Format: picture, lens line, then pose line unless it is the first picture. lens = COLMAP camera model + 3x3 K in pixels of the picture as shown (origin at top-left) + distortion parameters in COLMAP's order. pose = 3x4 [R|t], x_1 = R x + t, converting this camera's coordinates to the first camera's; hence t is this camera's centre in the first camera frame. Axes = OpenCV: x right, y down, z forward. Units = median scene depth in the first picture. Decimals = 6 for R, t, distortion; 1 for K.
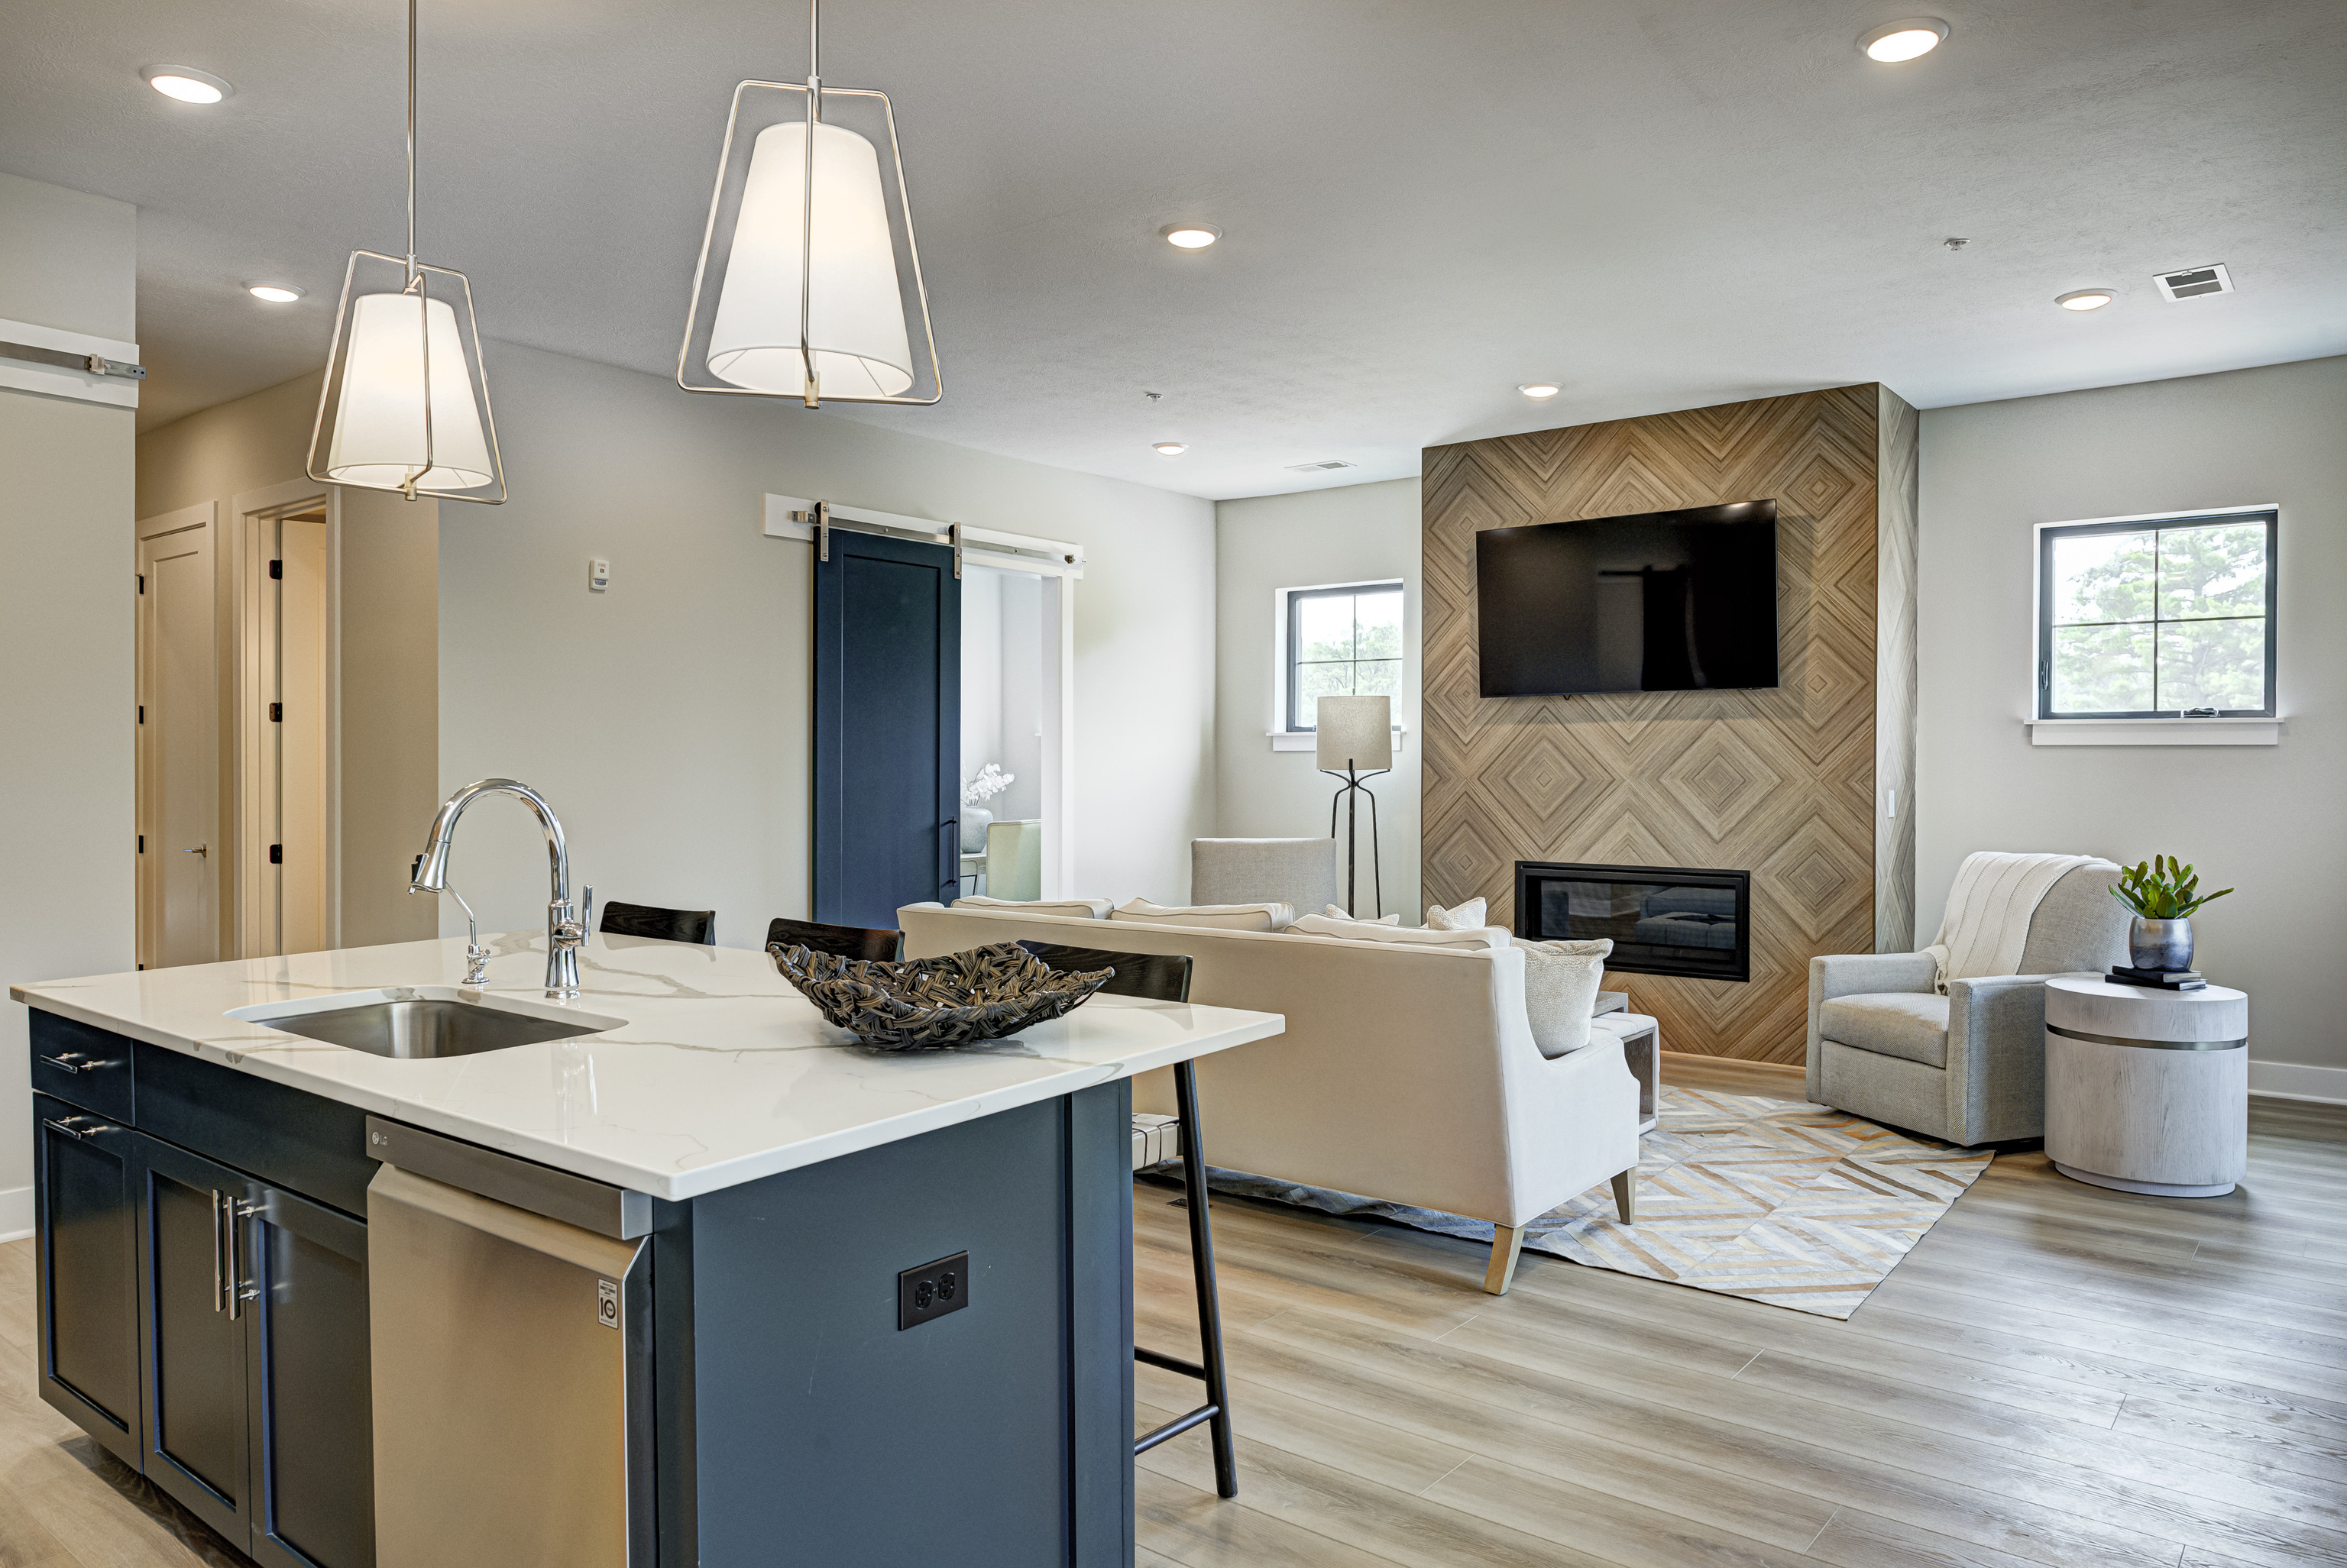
lens RADIAL K [[1543.5, 0, 1176.3], [0, 1543.5, 785.1], [0, 0, 1]] dist [-0.001771, 0.004192]
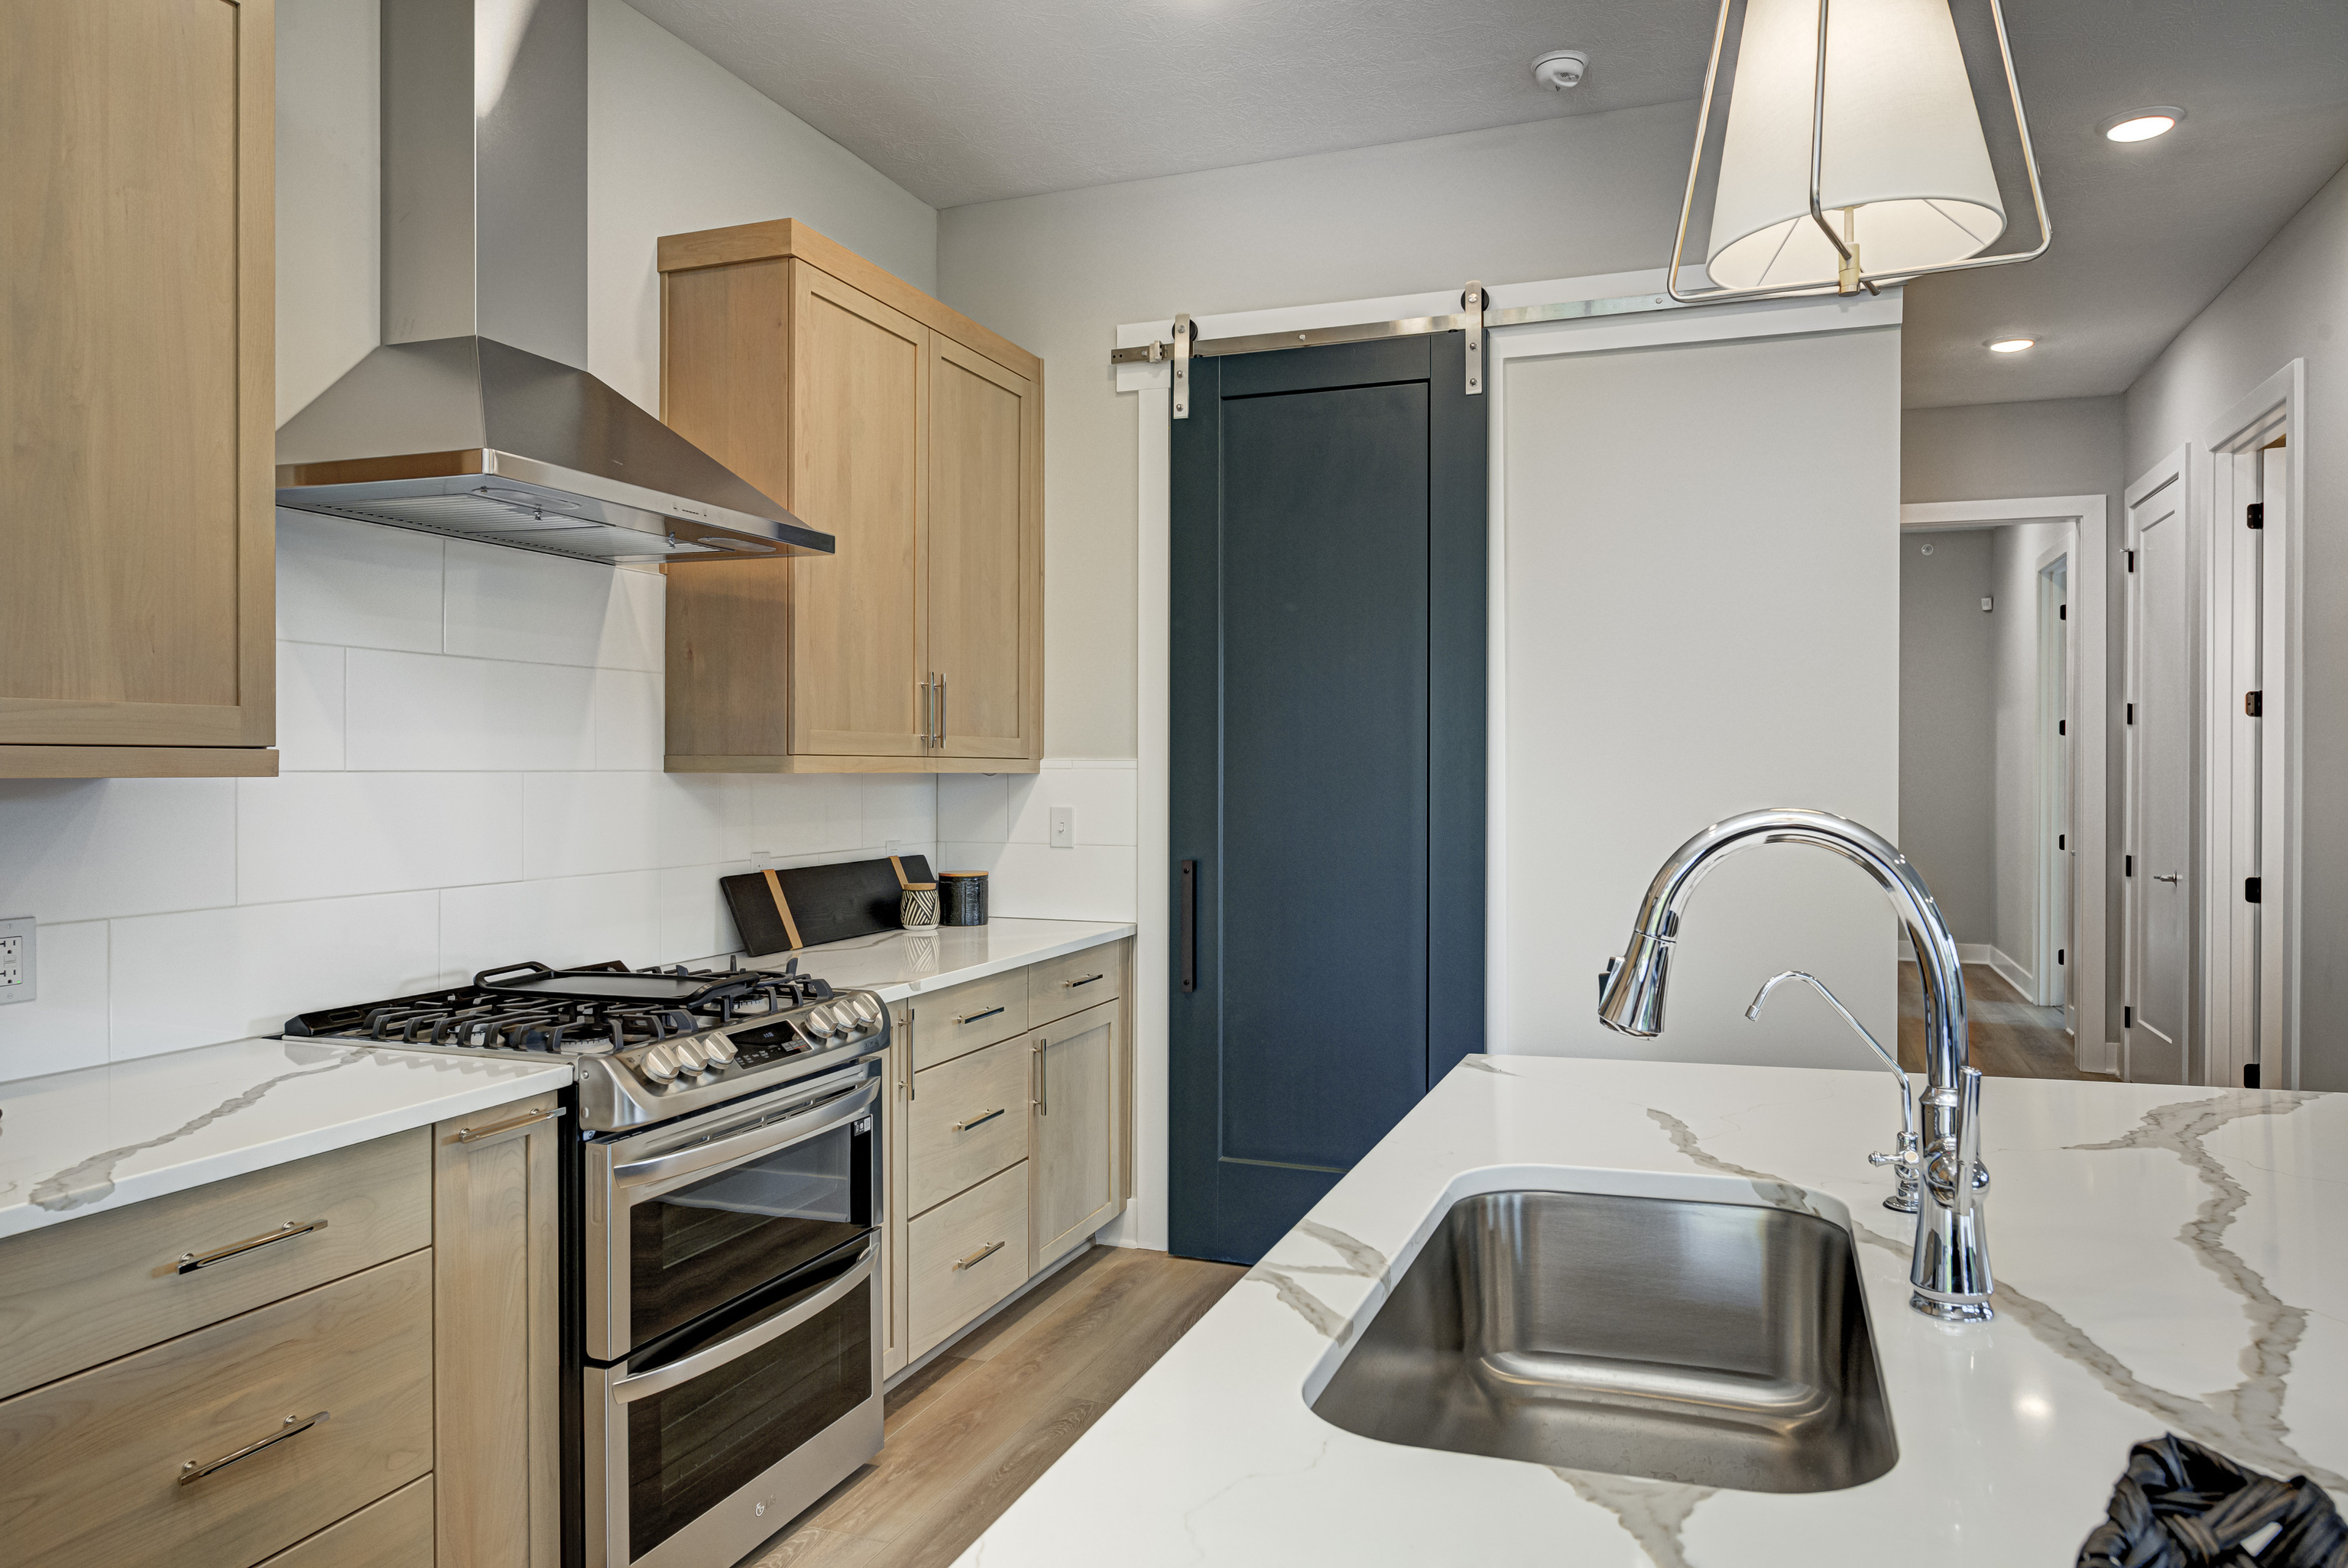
lens RADIAL K [[1544.2, 0, 1167.5], [0, 1544.2, 779.0], [0, 0, 1]] dist [-0.001771, 0.004192]
pose [[0.304234, 0.003771, -0.952590, -0.020441], [-0.012788, 0.999918, -0.000125, -0.003212], [0.952512, 0.012220, 0.304257, 0.257779]]
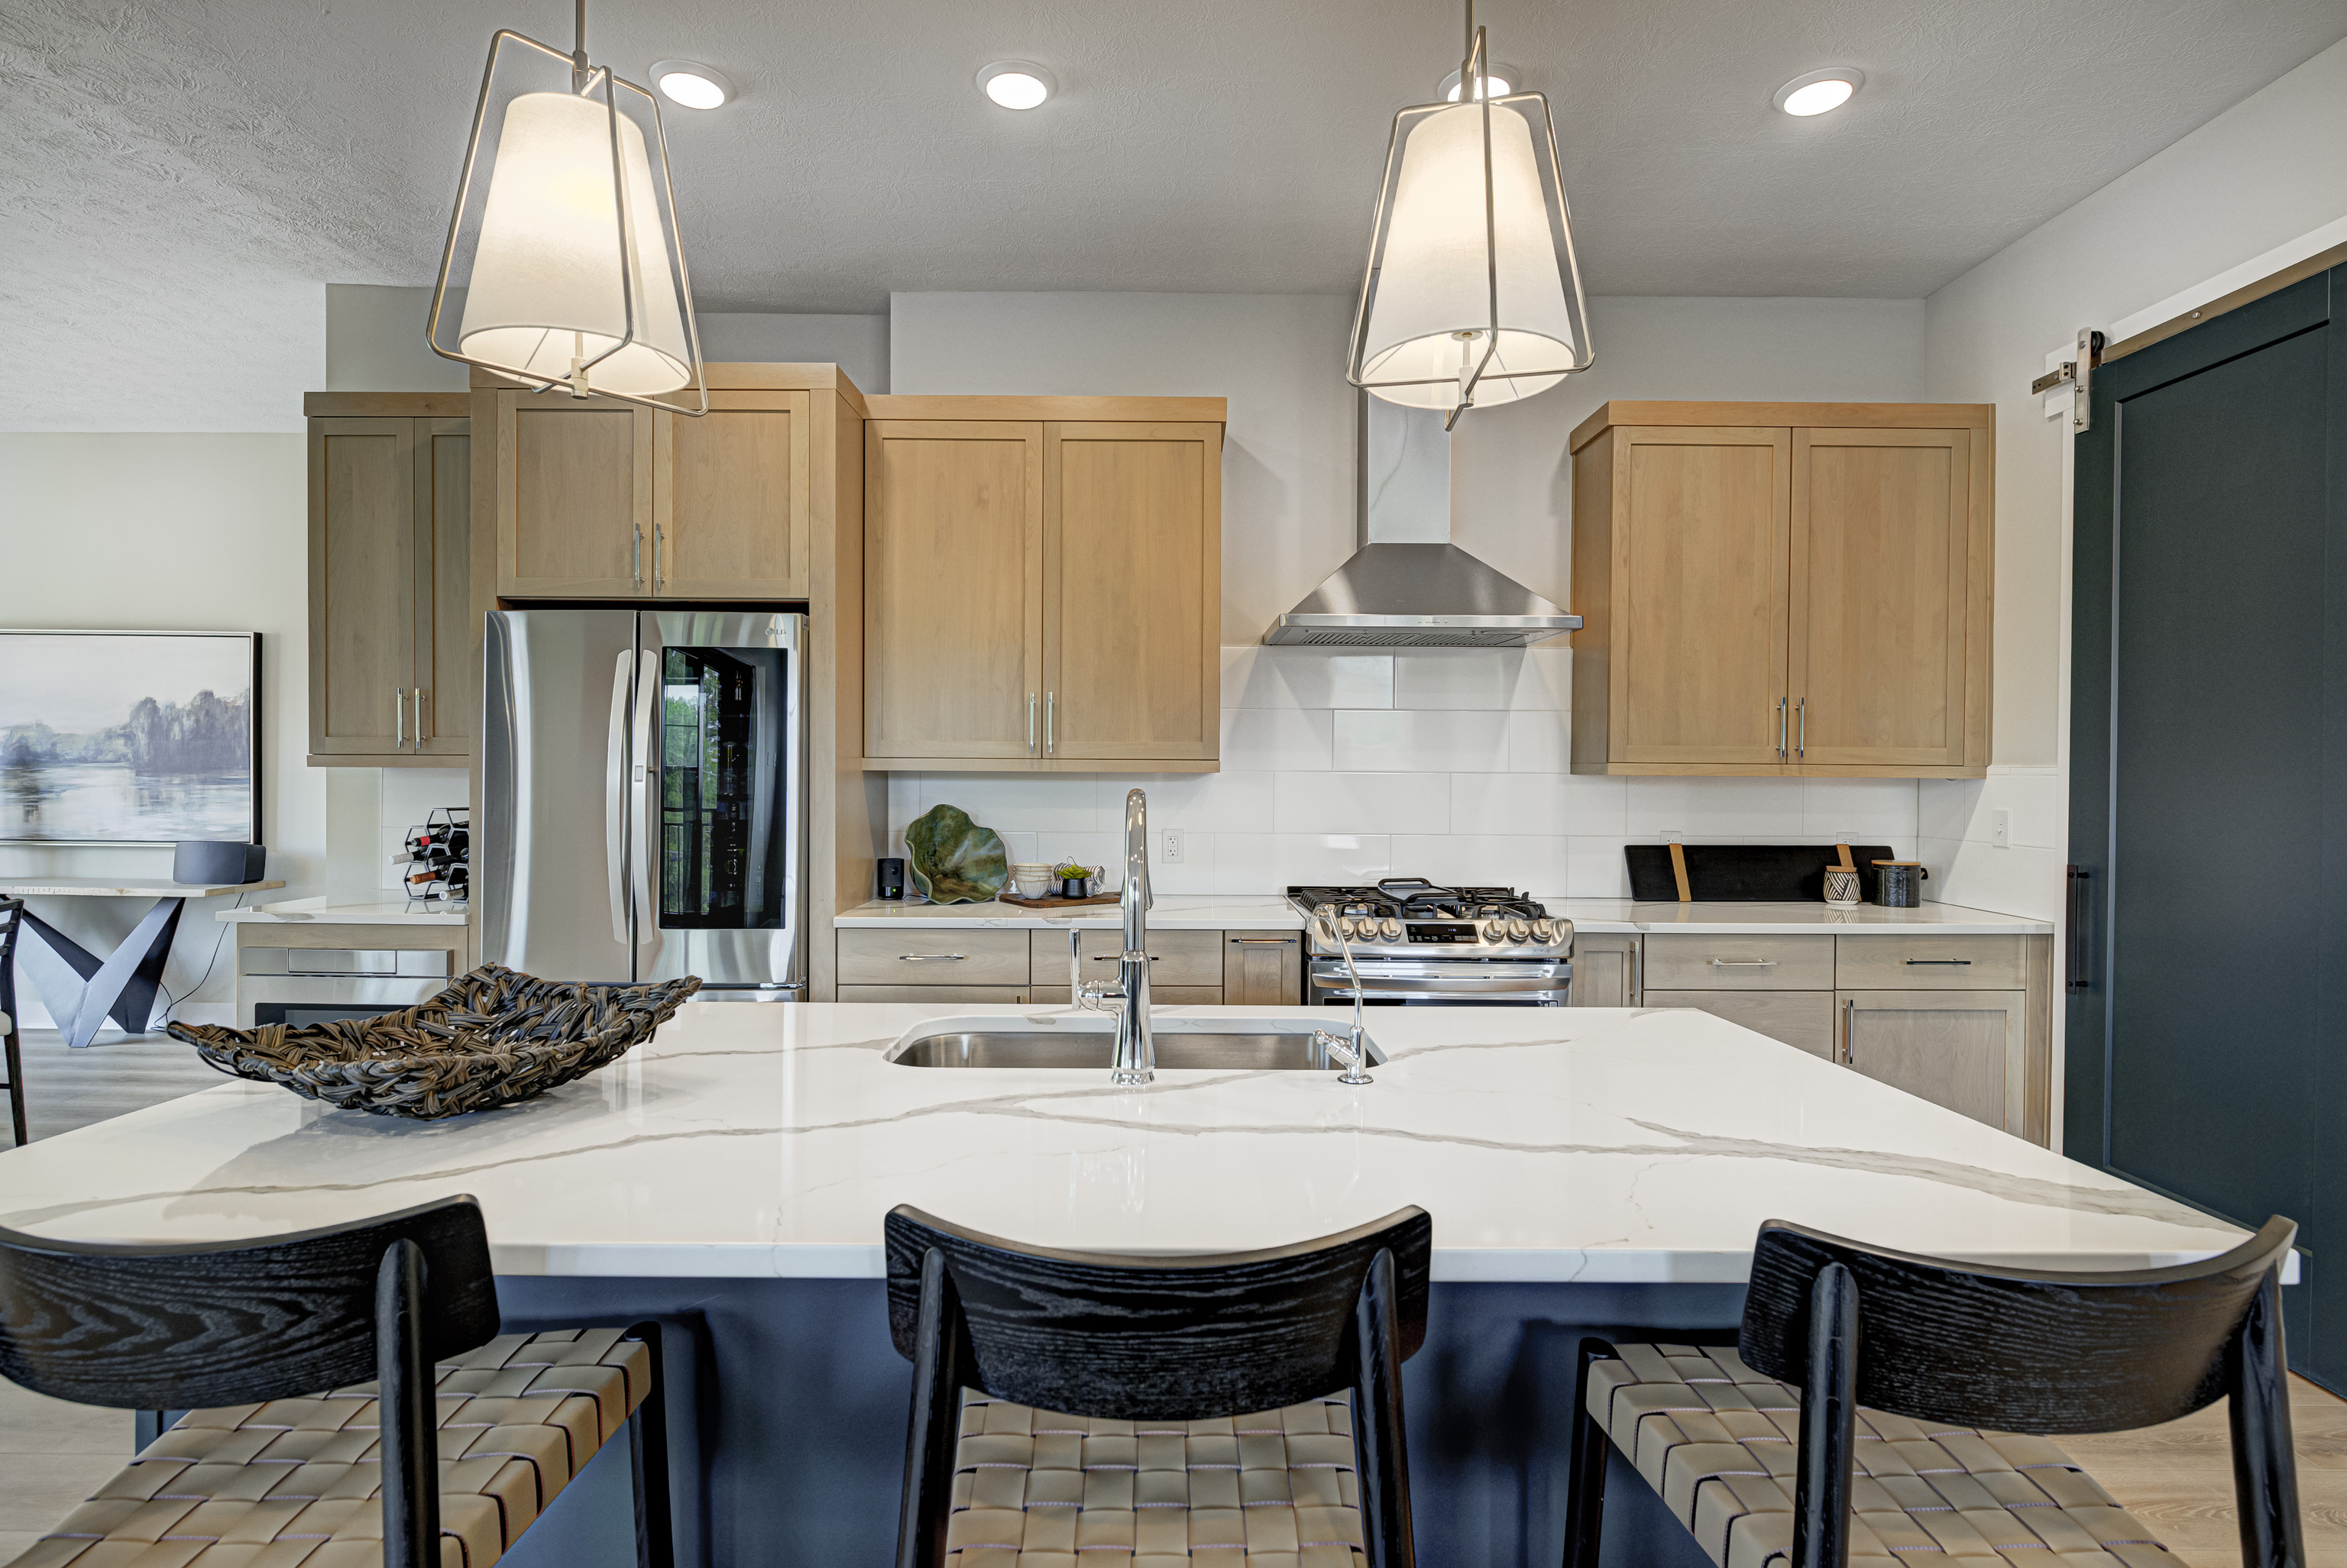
lens RADIAL K [[1151.3, 0, 1173.5], [0, 1151.3, 783.4], [0, 0, 1]] dist [-0.000931, -0.001029]
pose [[-0.775874, -0.000119, -0.630888, -0.022931], [-0.017169, 0.999634, 0.020926, -0.007137], [0.630654, 0.027068, -0.775592, 0.562119]]
